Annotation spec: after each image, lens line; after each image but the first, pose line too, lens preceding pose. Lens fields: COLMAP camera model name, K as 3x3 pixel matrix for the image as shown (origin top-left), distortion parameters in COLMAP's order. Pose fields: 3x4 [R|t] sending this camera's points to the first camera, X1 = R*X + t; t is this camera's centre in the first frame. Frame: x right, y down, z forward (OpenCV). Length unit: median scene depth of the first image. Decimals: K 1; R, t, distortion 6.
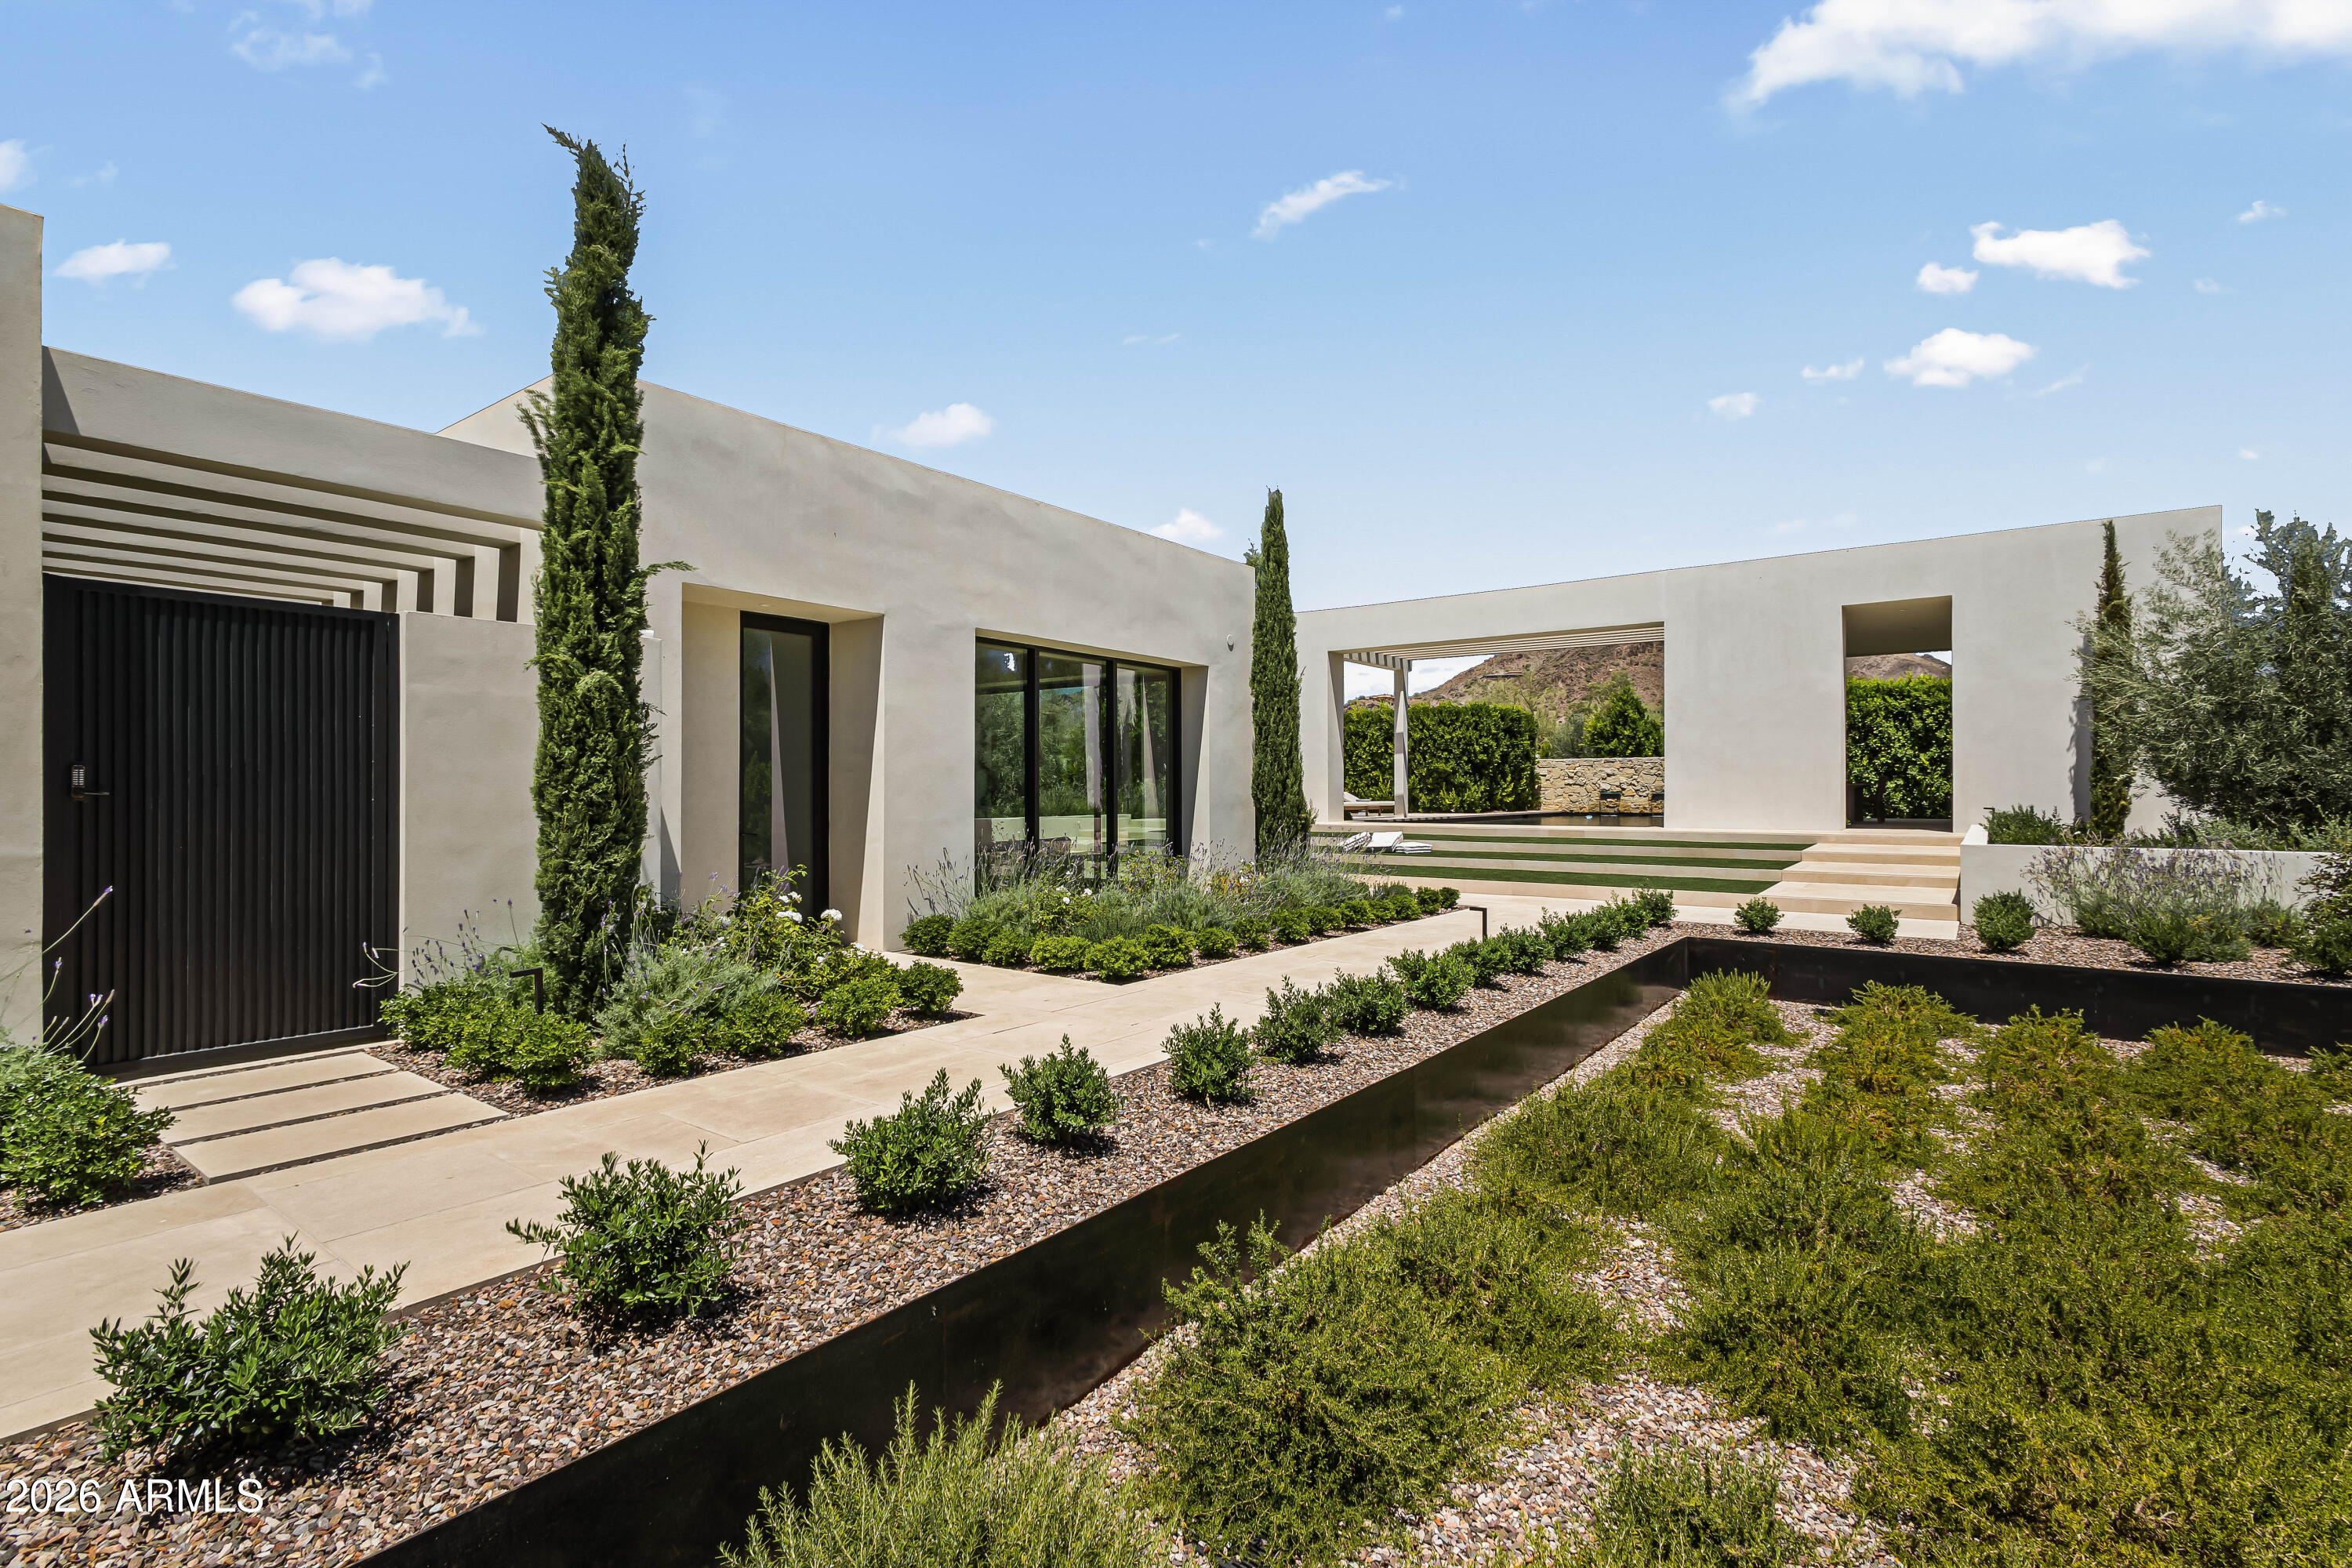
lens RADIAL K [[1099.4, 0, 1166.8], [0, 1099.4, 779.2], [0, 0, 1]] dist [0.002526, -0.000633]
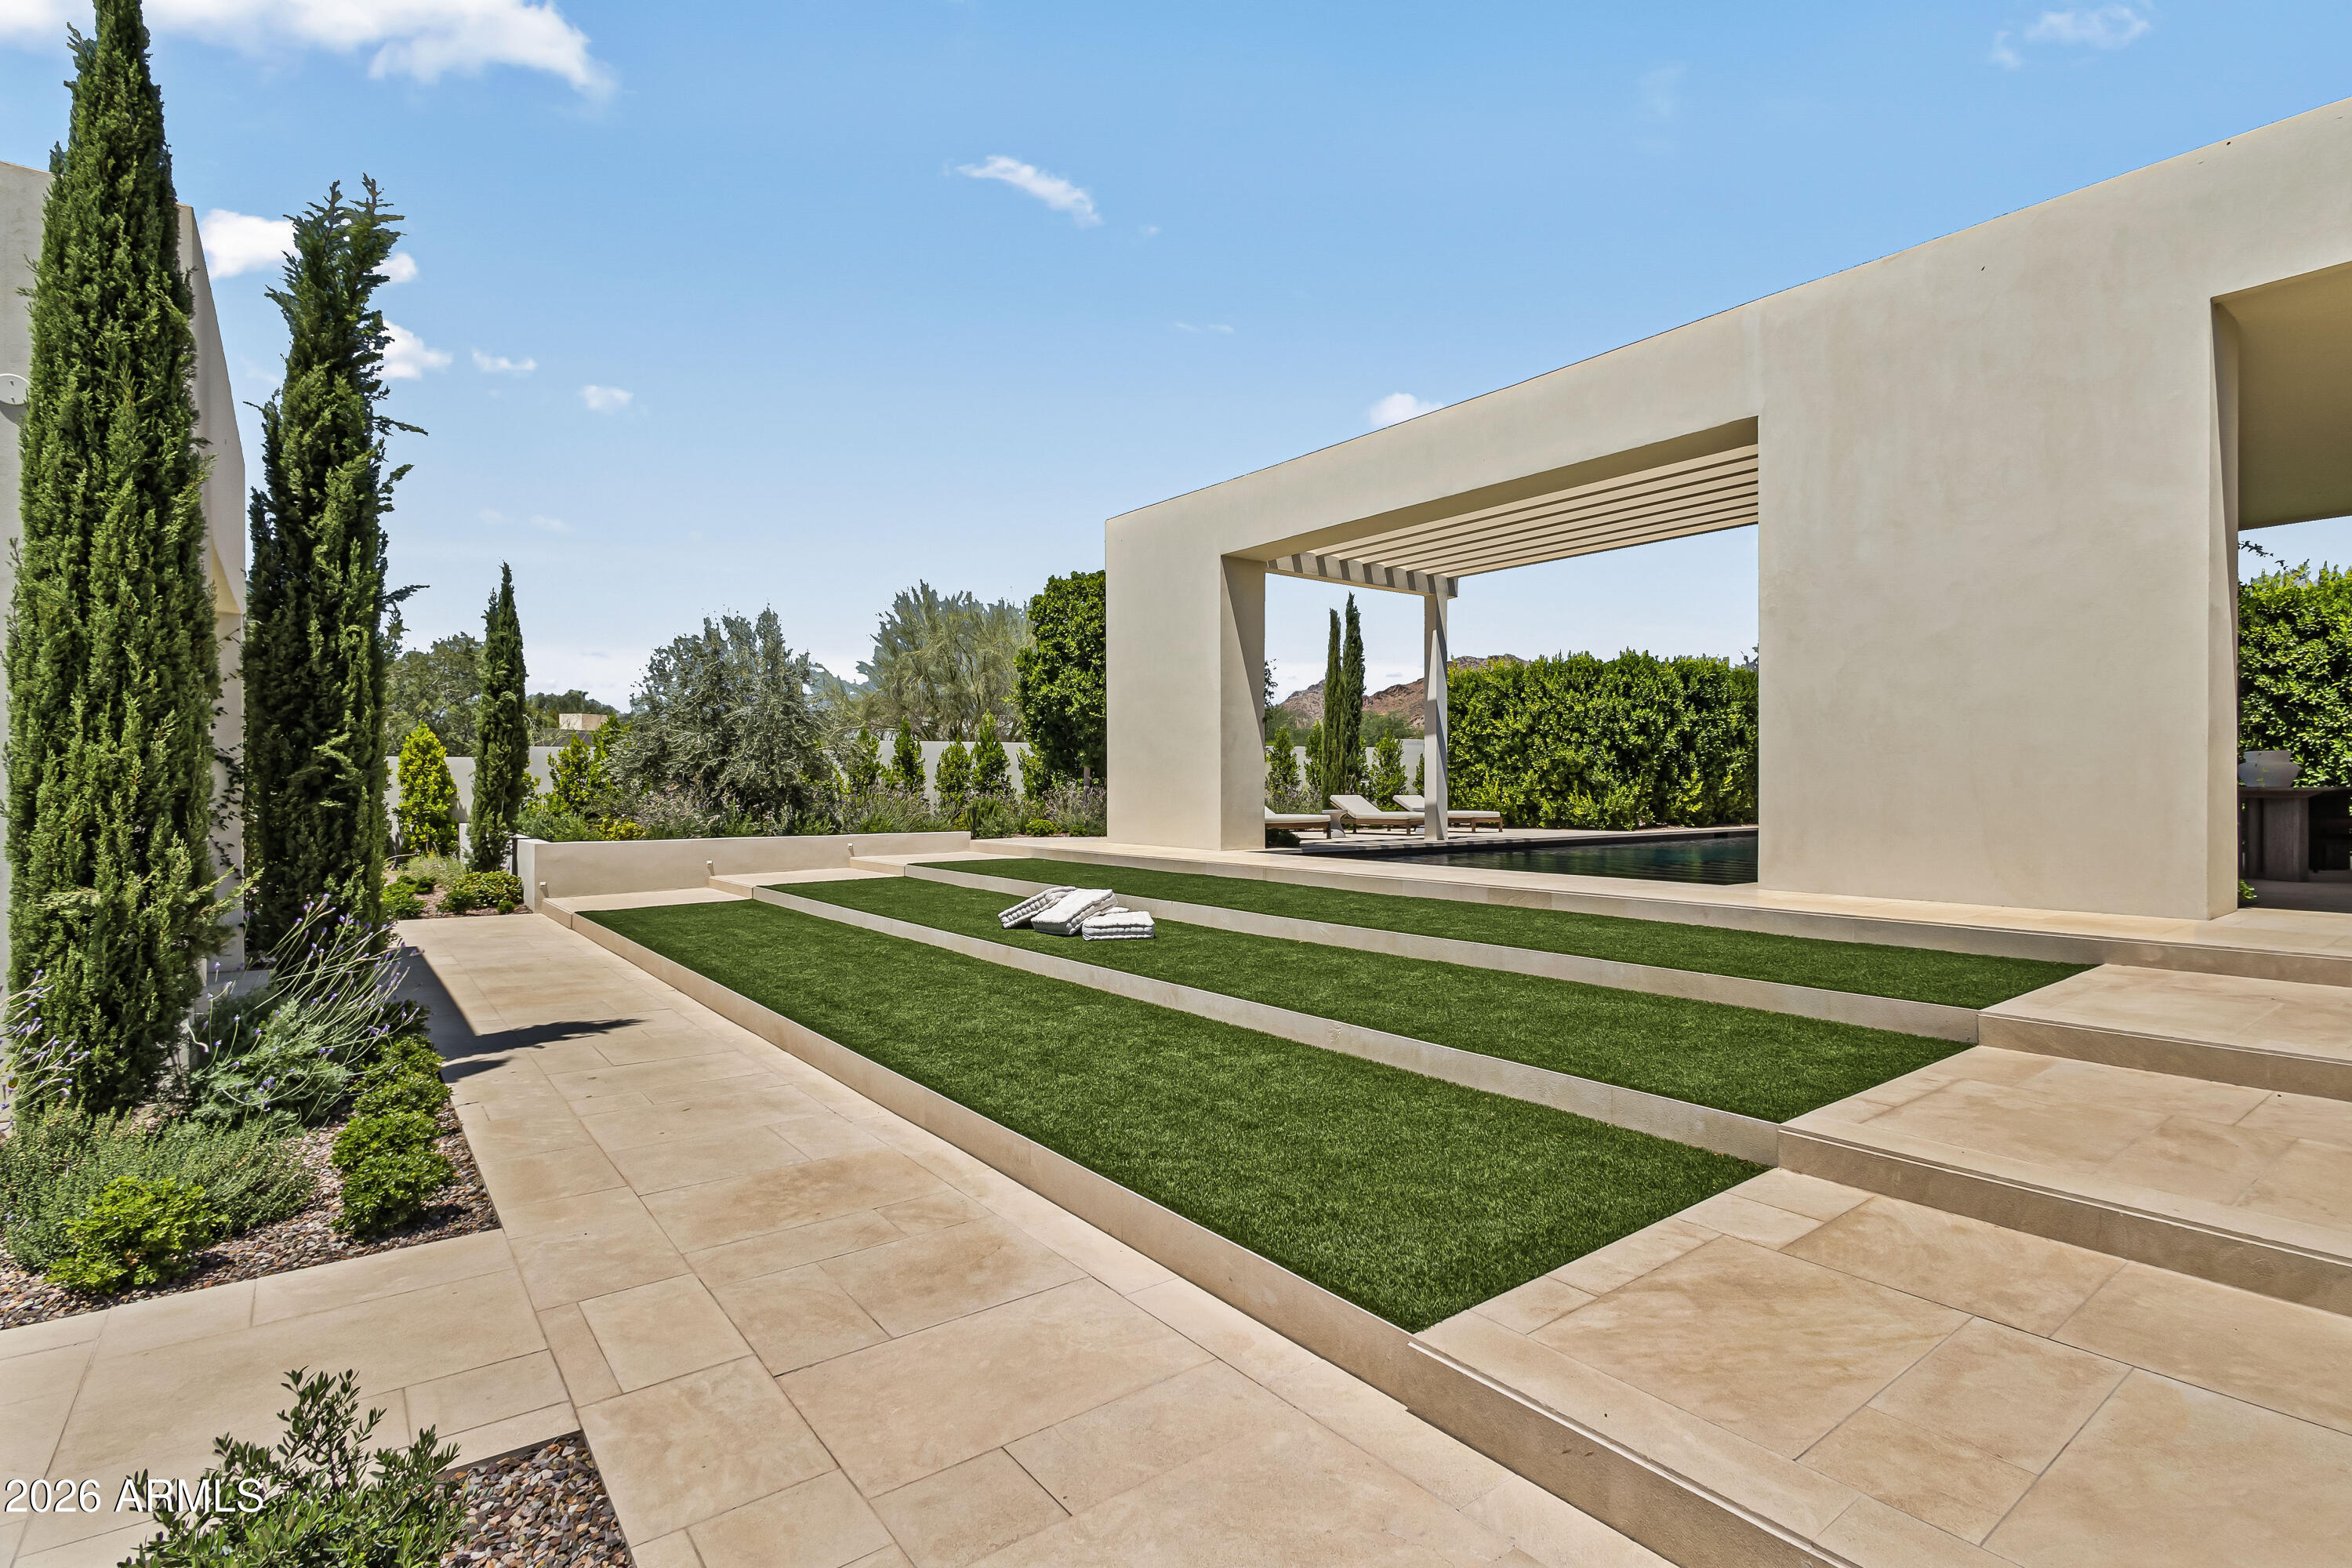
lens RADIAL K [[1146.0, 0, 1225.8], [0, 1146.0, 787.0], [0, 0, 1]] dist [0.004052, 0.000512]
pose [[0.967545, 0.001273, -0.252697, 0.225152], [0.001442, 0.999943, 0.010558, -0.000894], [0.252696, -0.010580, 0.967488, 0.312547]]
